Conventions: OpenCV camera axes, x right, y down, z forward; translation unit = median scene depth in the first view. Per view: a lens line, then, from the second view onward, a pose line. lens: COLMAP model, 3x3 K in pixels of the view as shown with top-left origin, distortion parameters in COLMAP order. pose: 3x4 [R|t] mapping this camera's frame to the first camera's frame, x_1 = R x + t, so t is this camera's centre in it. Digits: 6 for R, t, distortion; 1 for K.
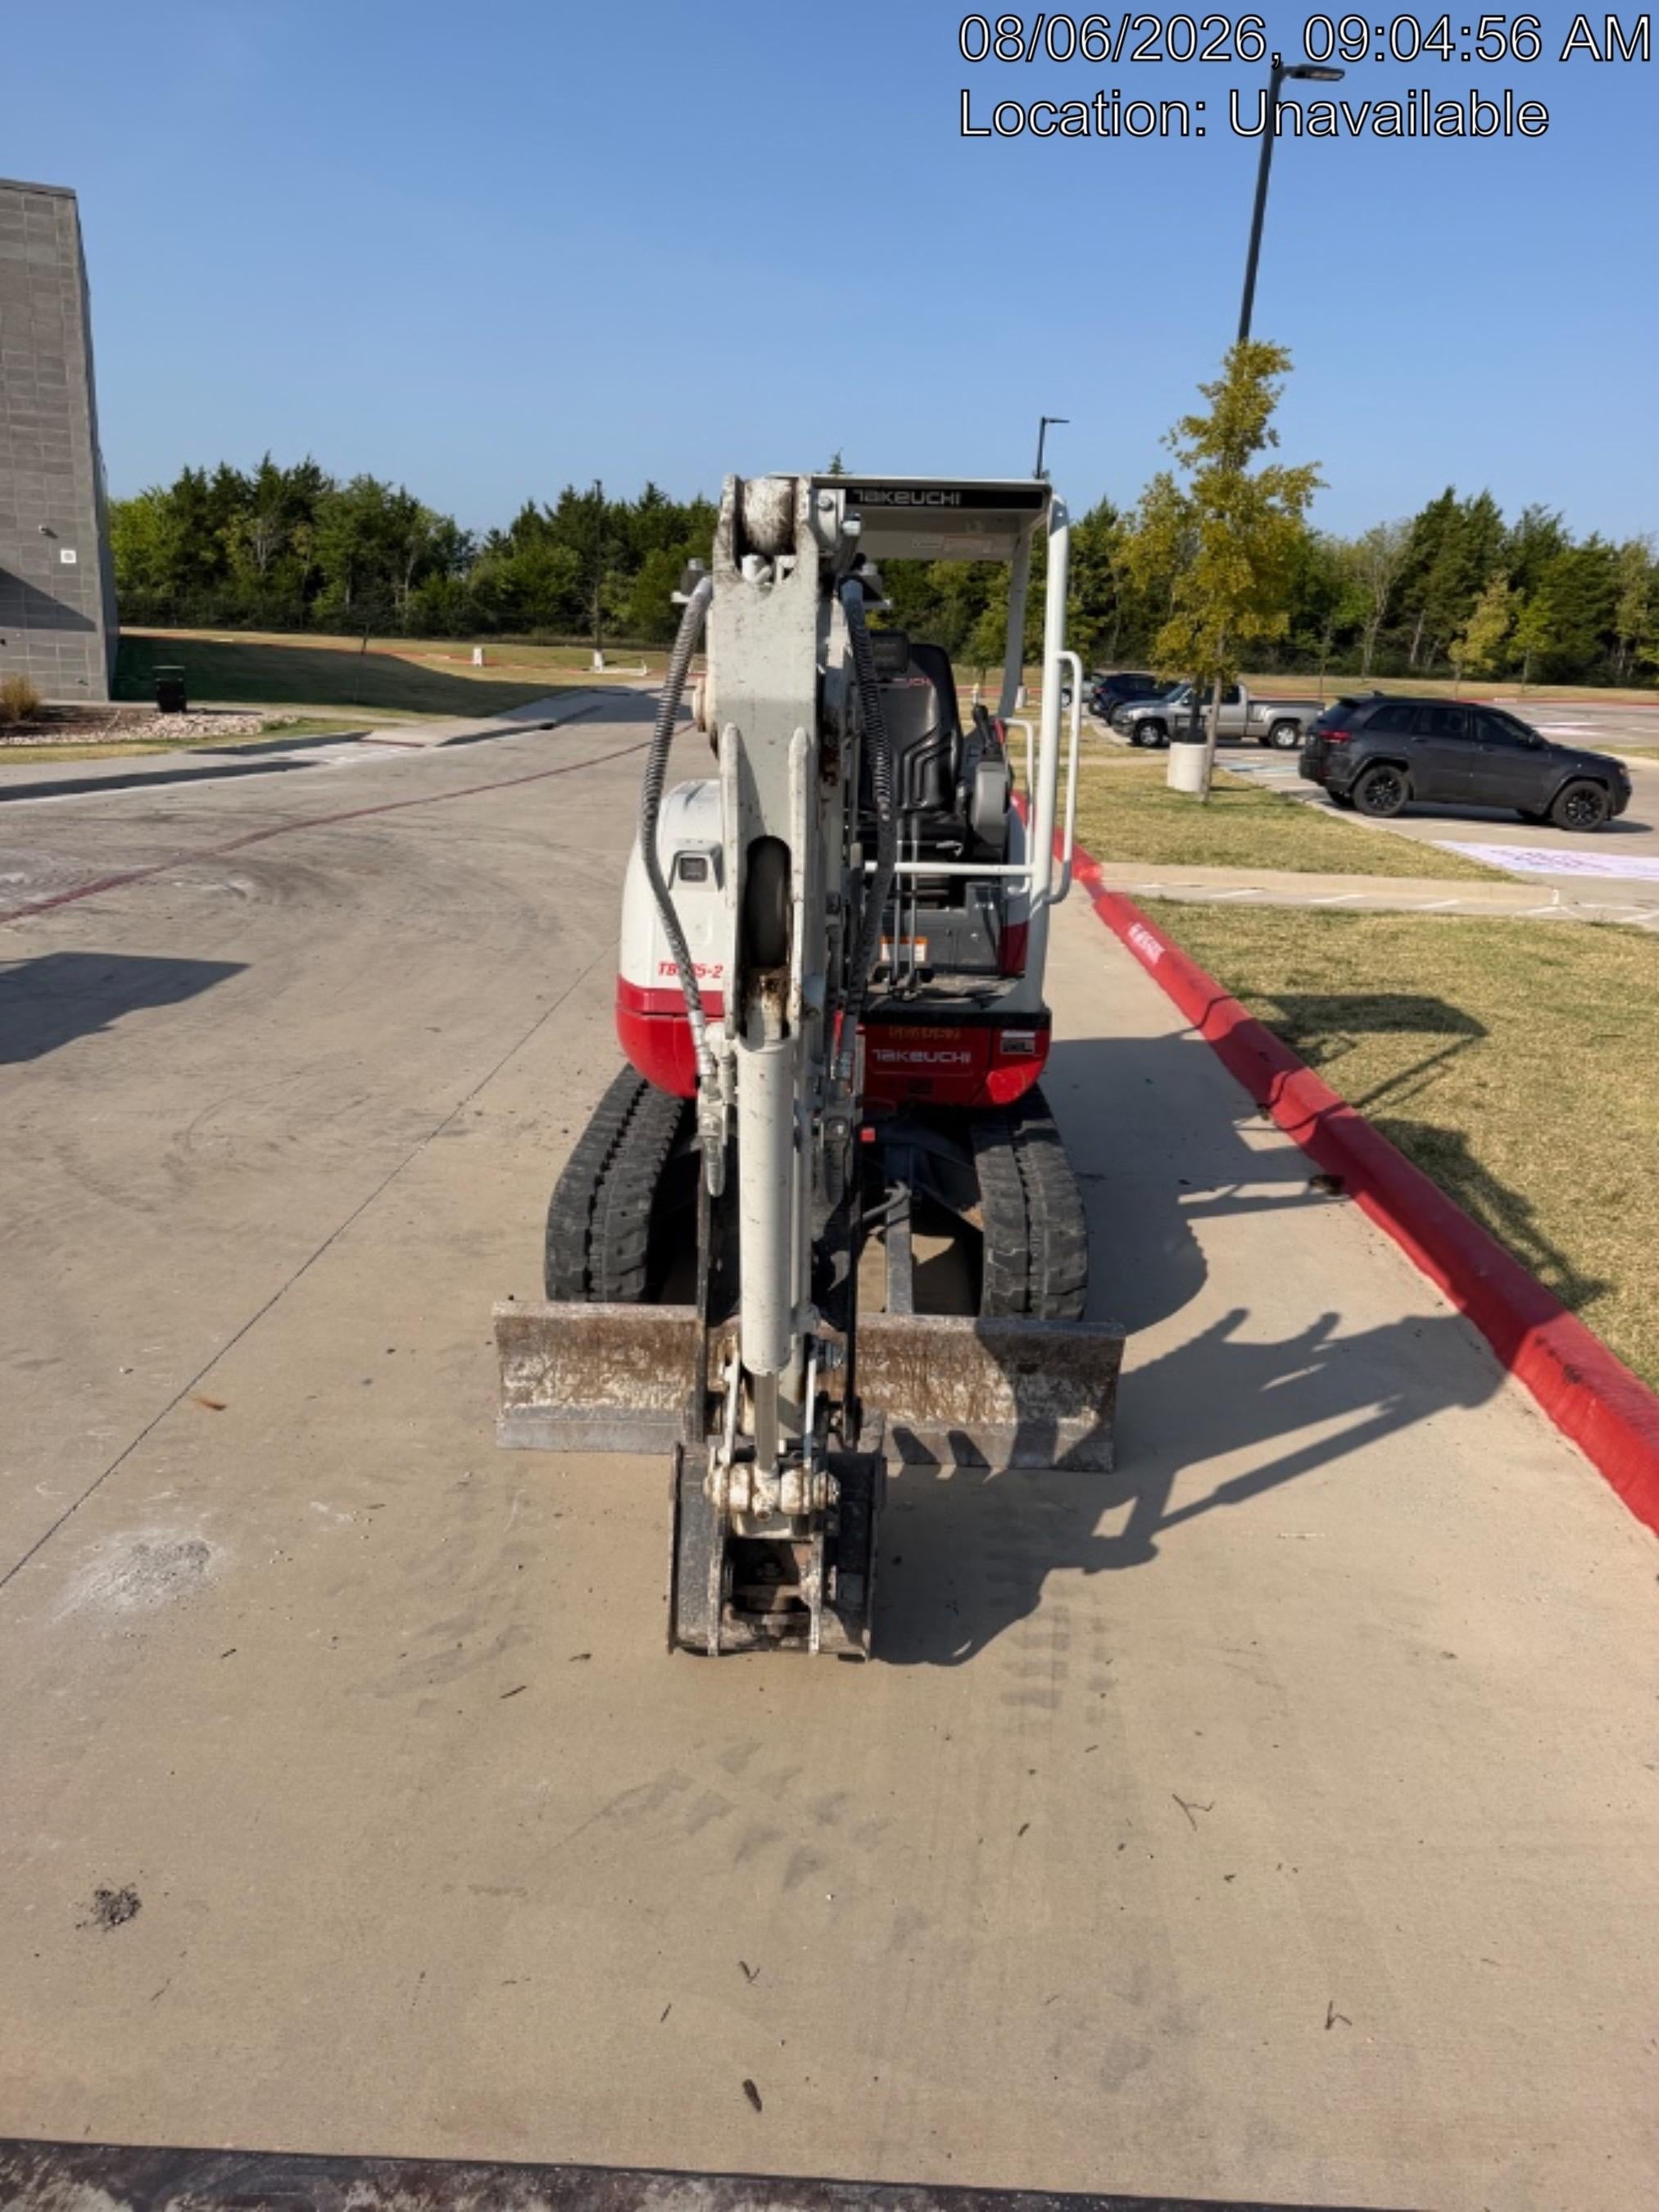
lens RADIAL K [[1683.5, 0, 829.5], [0, 1683.5, 1106.0], [0, 0, 1]] dist [0.000628, -0.121466]
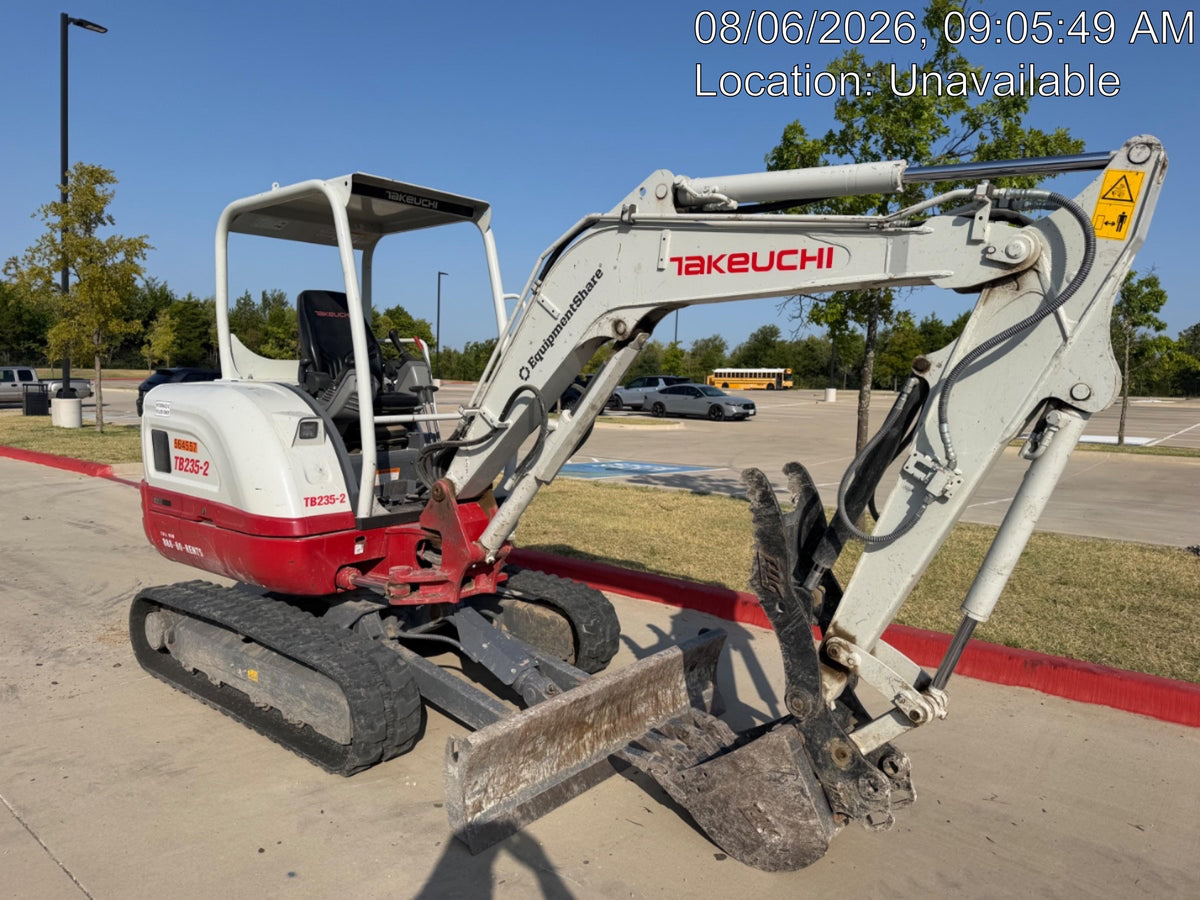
lens RADIAL K [[896.7, 0, 560.5], [0, 896.7, 430.4], [0, 0, 1]] dist [0.001889, -0.004079]
pose [[0.557530, -0.054538, 0.828363, -0.246517], [0.220198, 0.971812, -0.084222, -0.013120], [-0.800420, 0.229361, 0.553824, 0.175769]]
